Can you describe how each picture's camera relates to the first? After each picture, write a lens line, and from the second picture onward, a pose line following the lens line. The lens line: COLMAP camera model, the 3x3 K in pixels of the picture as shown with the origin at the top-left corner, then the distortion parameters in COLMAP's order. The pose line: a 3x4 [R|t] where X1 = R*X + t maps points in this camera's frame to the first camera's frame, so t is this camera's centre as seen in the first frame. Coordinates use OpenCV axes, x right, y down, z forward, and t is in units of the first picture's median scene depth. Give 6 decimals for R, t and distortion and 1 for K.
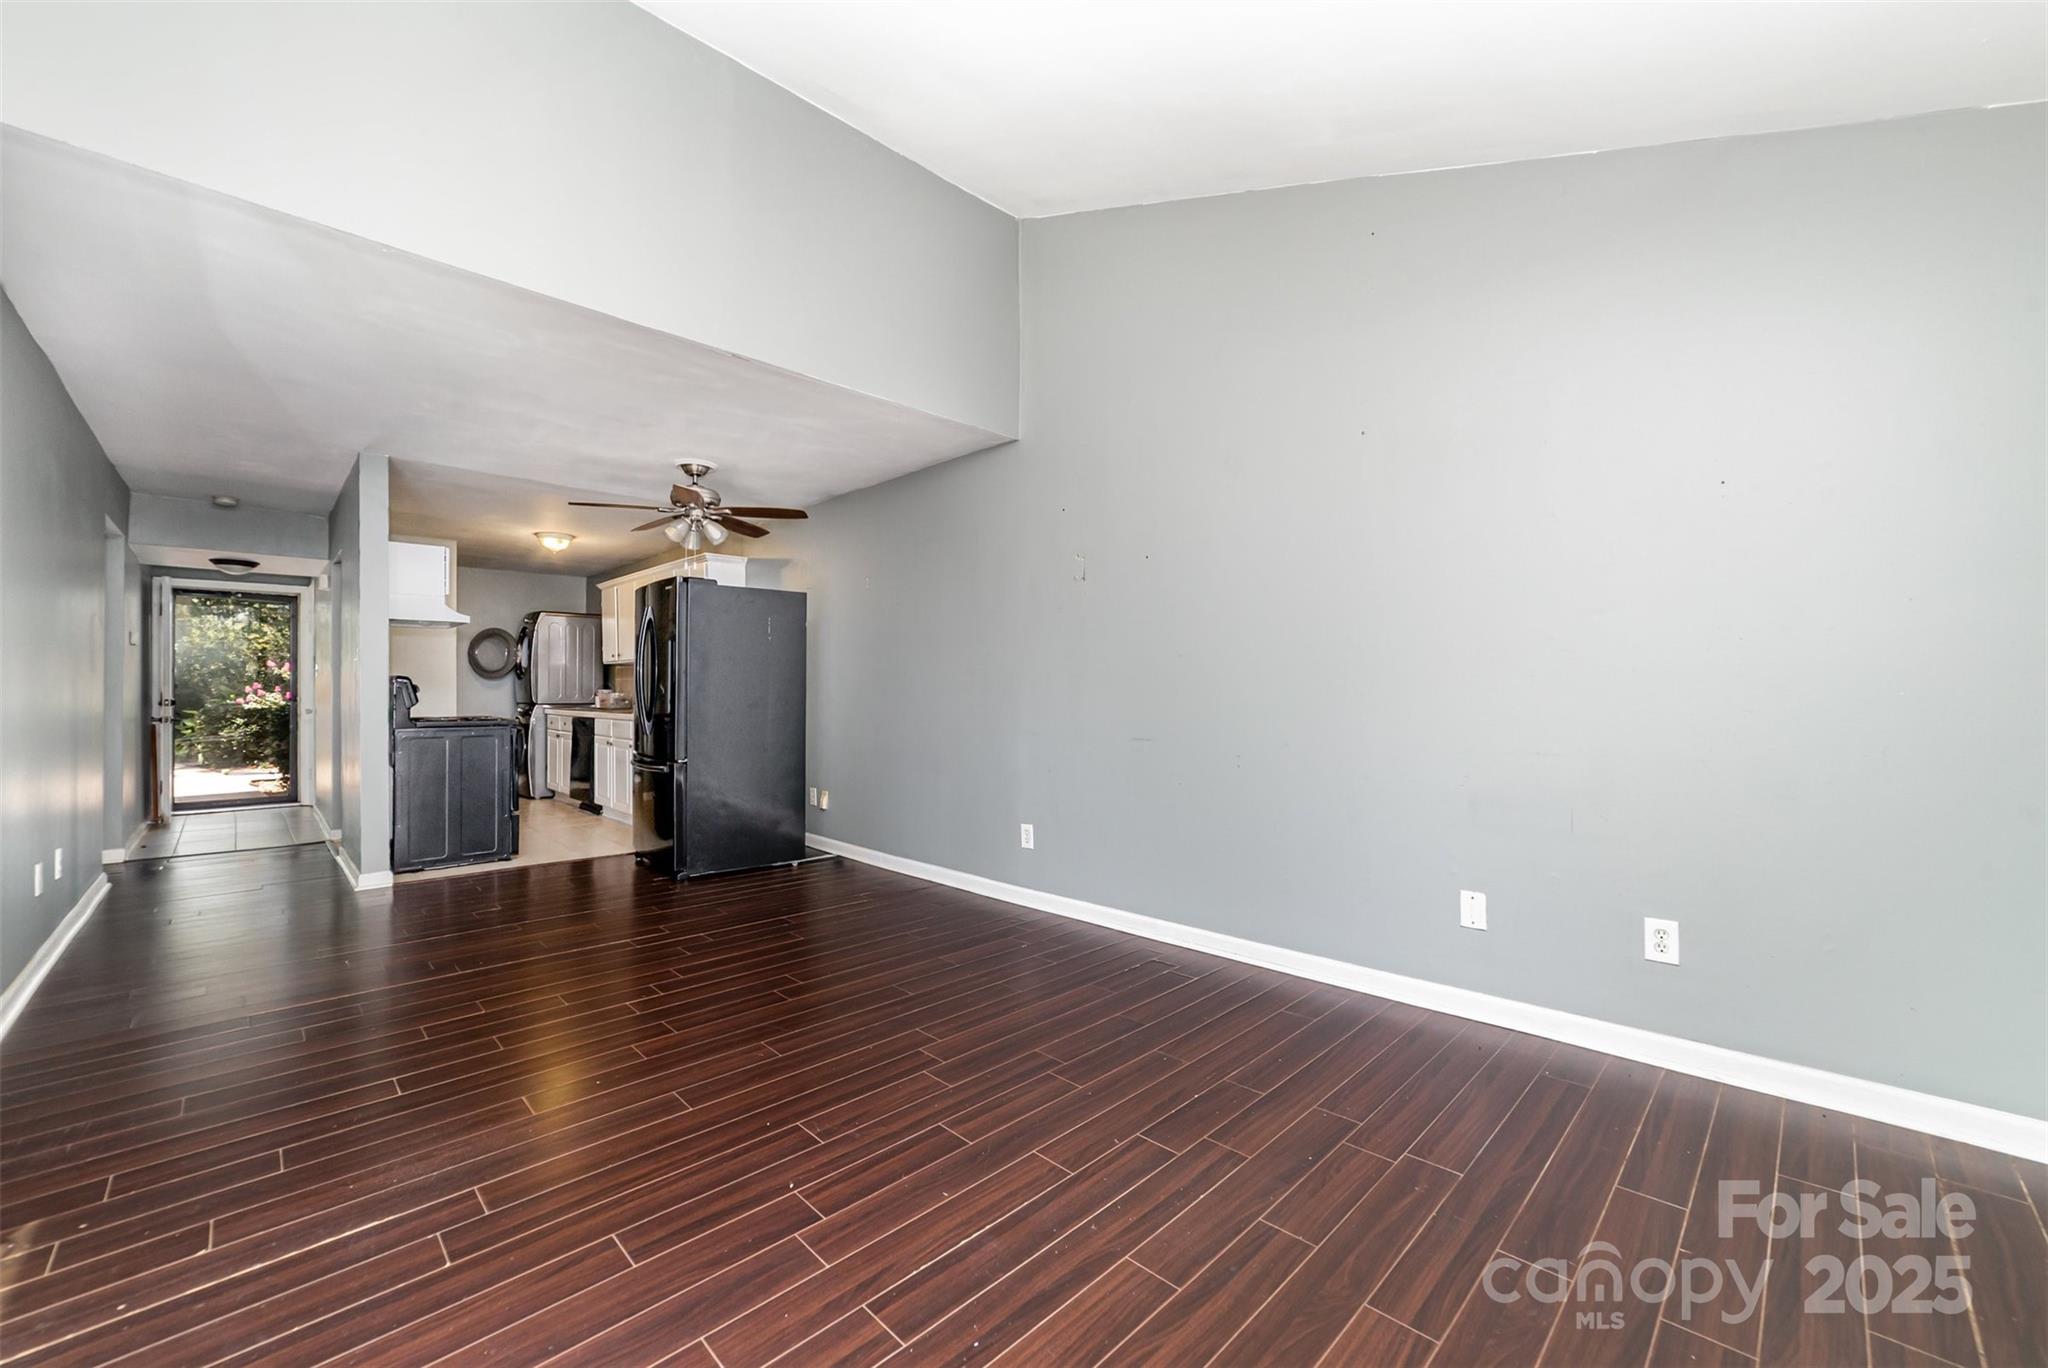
lens RADIAL K [[805.8, 0, 1024.5], [0, 805.8, 675.7], [0, 0, 1]] dist [-0.016215, 0.000206]
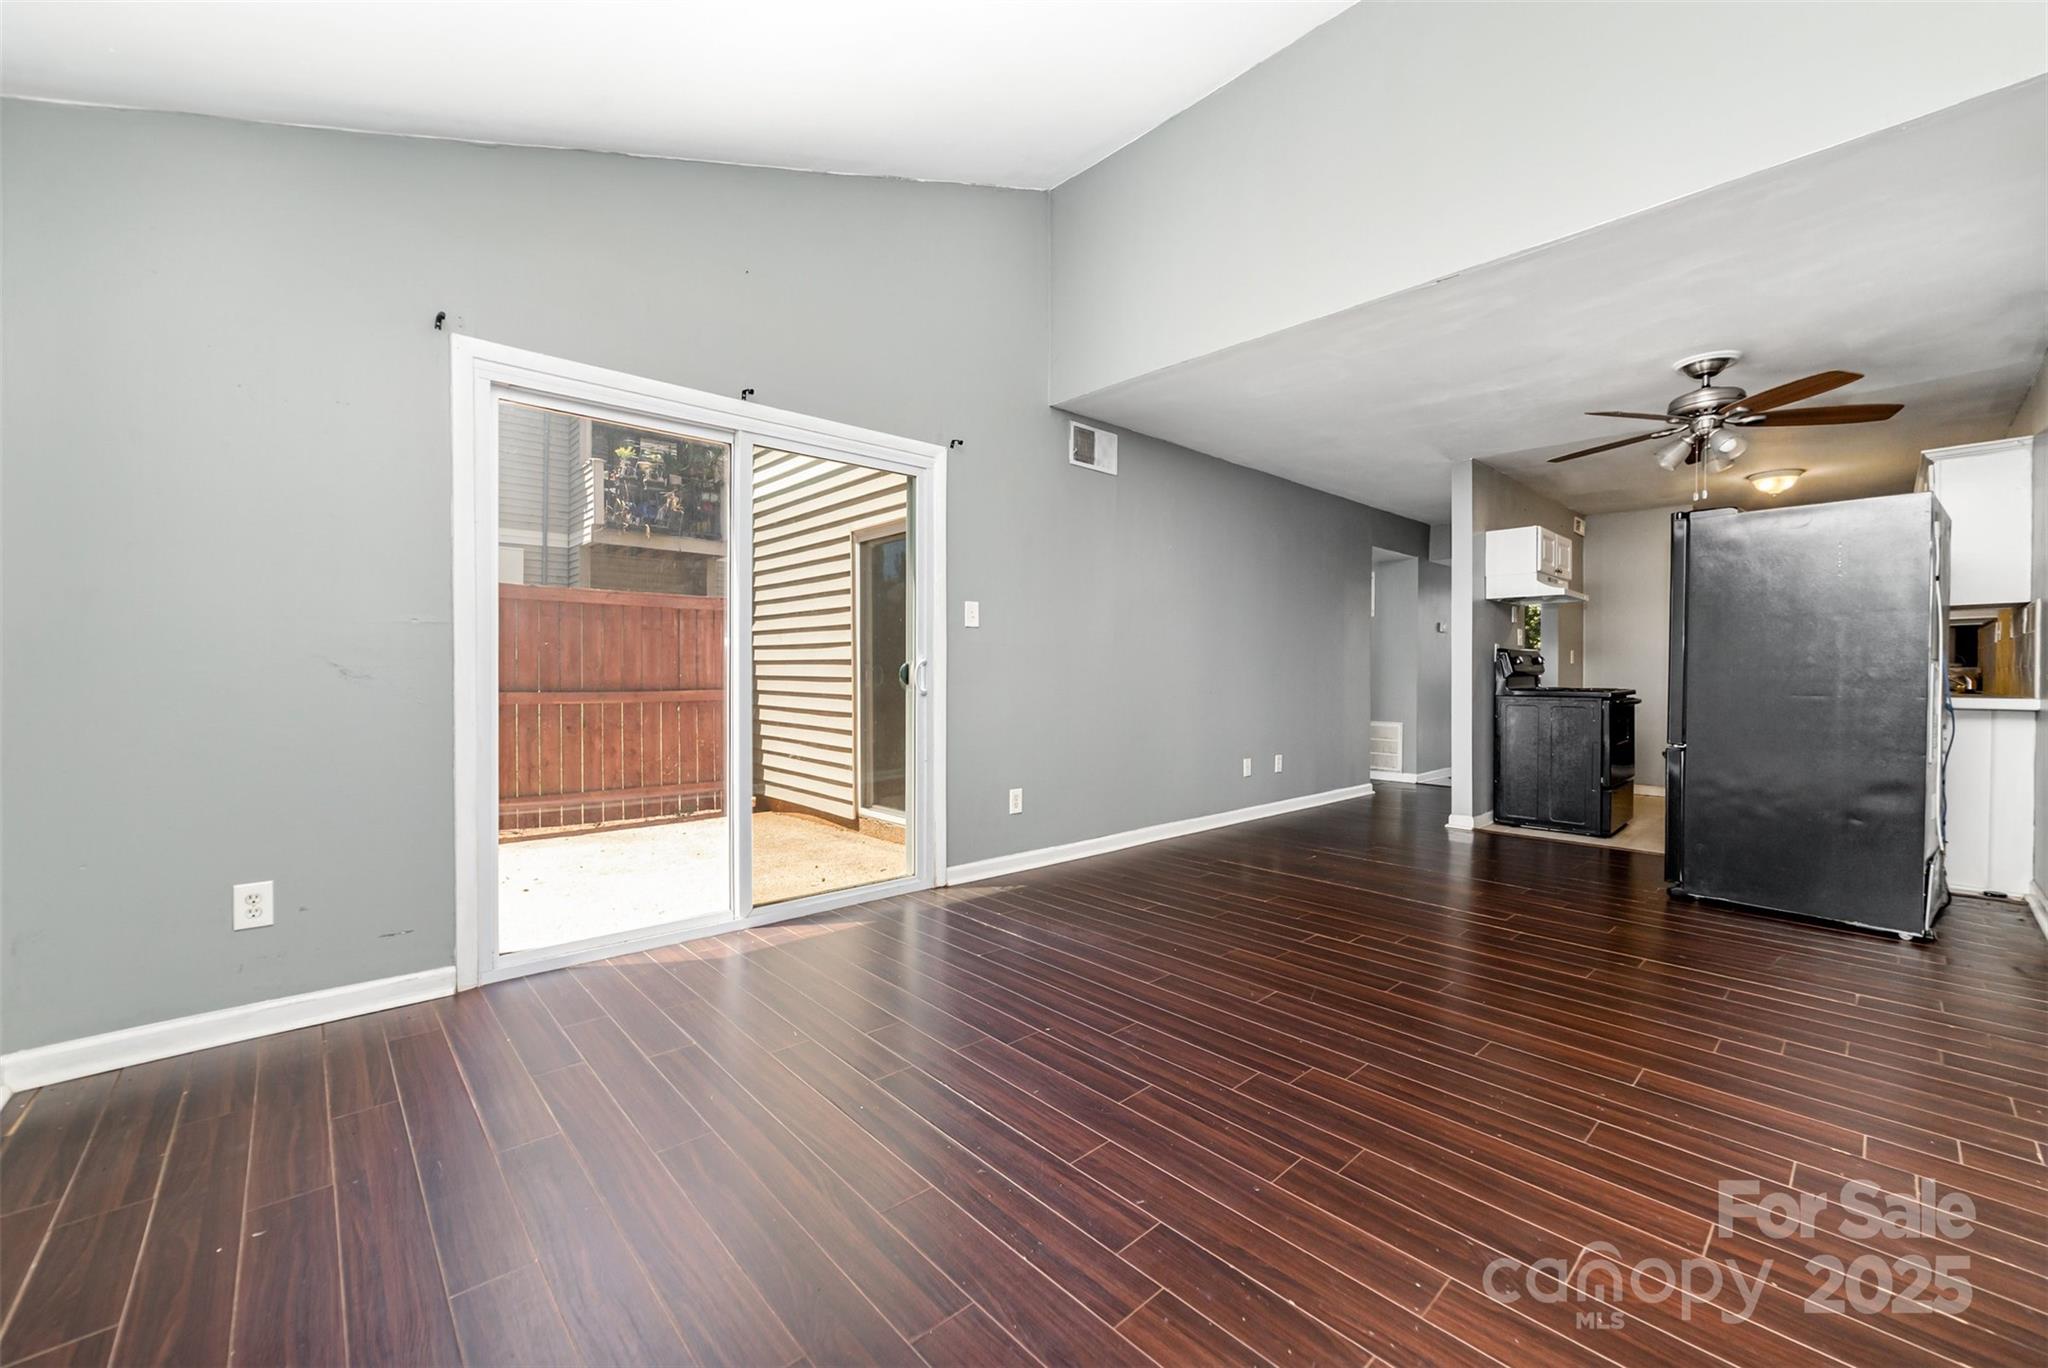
lens RADIAL K [[805.8, 0, 1024.5], [0, 805.8, 675.7], [0, 0, 1]] dist [-0.016215, 0.000206]
pose [[-0.035240, 0.008707, -0.999341, 0.615308], [0.014266, 0.999865, 0.008209, 0.034078], [0.999277, -0.013967, -0.035359, 0.623725]]
